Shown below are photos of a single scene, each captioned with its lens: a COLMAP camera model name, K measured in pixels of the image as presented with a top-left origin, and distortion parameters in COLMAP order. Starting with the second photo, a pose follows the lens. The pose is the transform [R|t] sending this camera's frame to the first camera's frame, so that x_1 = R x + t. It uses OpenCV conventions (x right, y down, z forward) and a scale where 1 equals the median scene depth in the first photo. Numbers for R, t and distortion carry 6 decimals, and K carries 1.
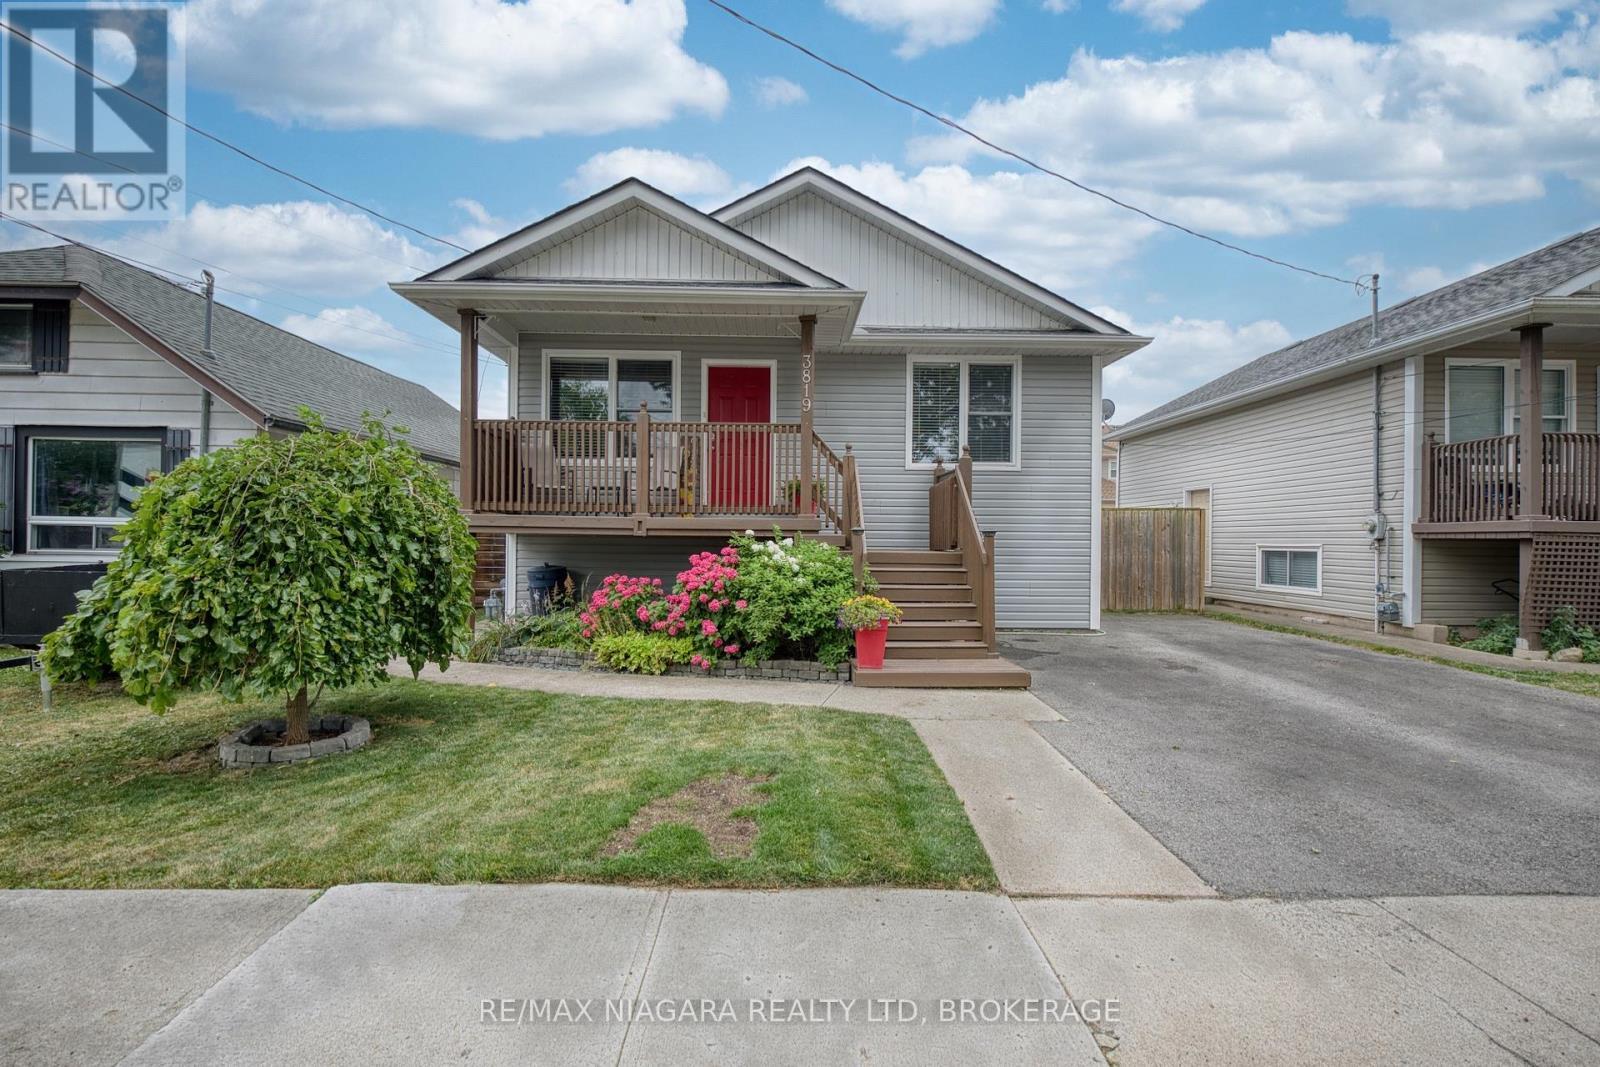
lens RADIAL K [[703.7, 0, 800.8], [0, 703.7, 535.7], [0, 0, 1]] dist [-0.008663, -0.000158]
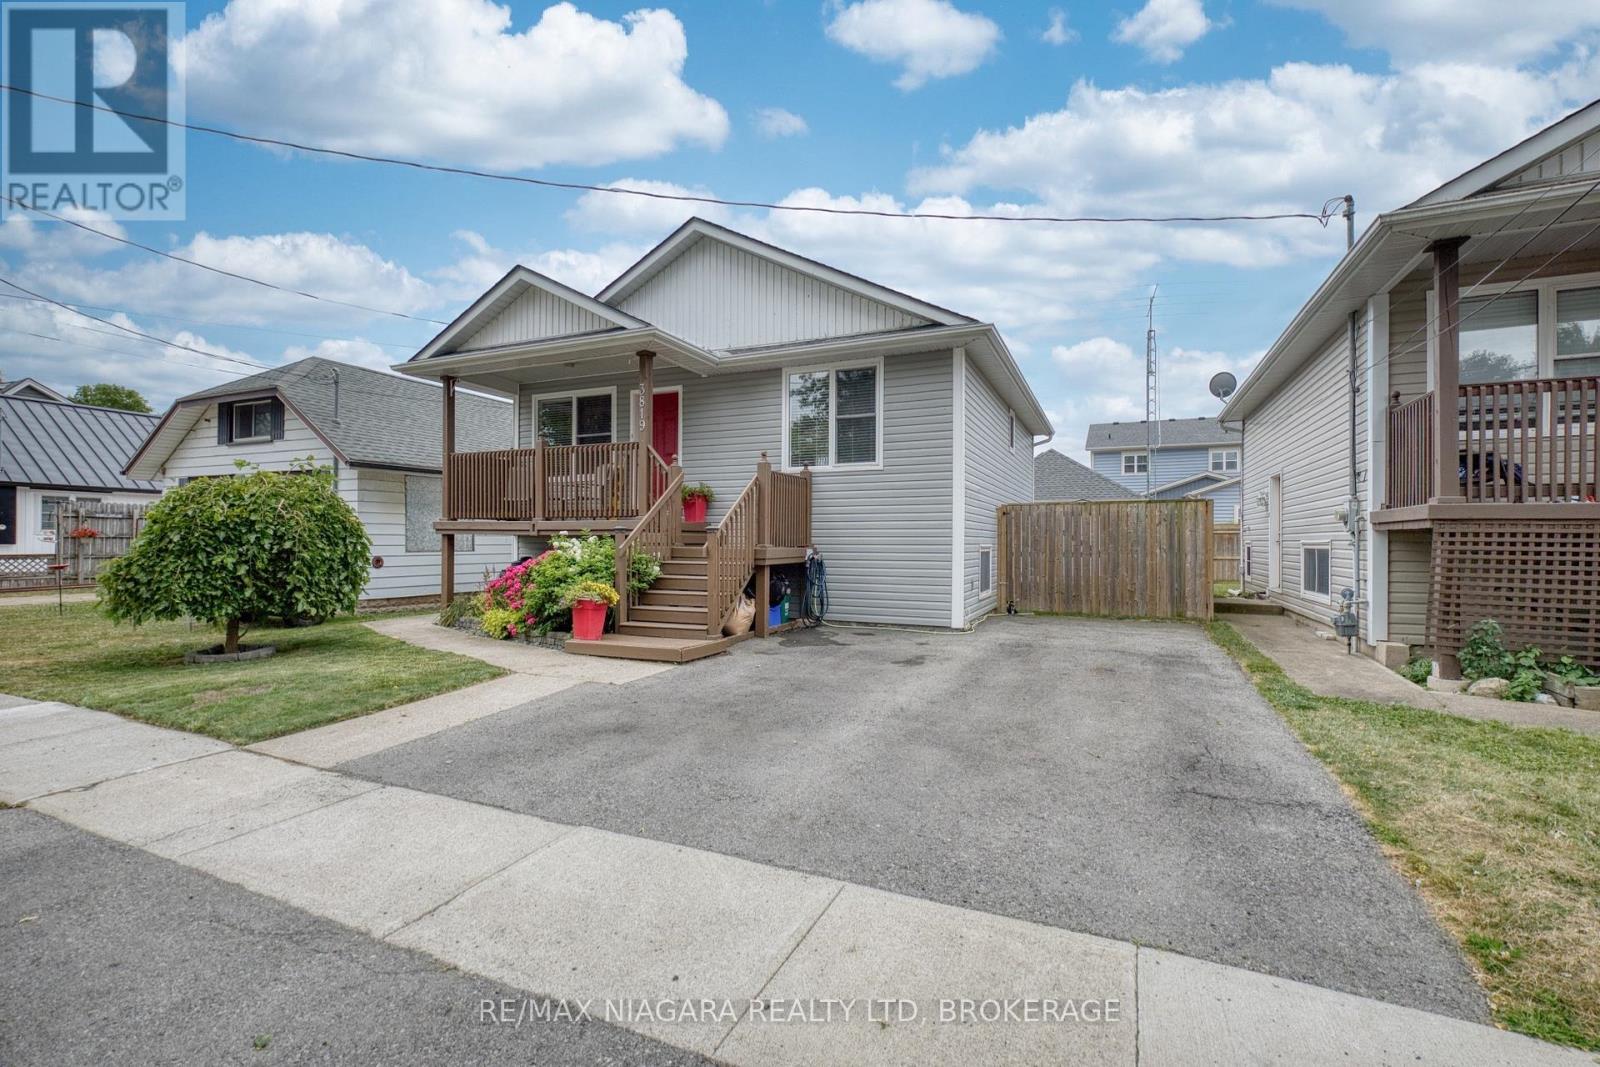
lens RADIAL K [[703.7, 0, 804.9], [0, 703.7, 538.8], [0, 0, 1]] dist [-0.008663, -0.000158]
pose [[0.904585, -0.007403, -0.426230, 0.659986], [0.006052, 0.999971, -0.004526, 0.012732], [0.426251, 0.001515, 0.904604, 0.028323]]
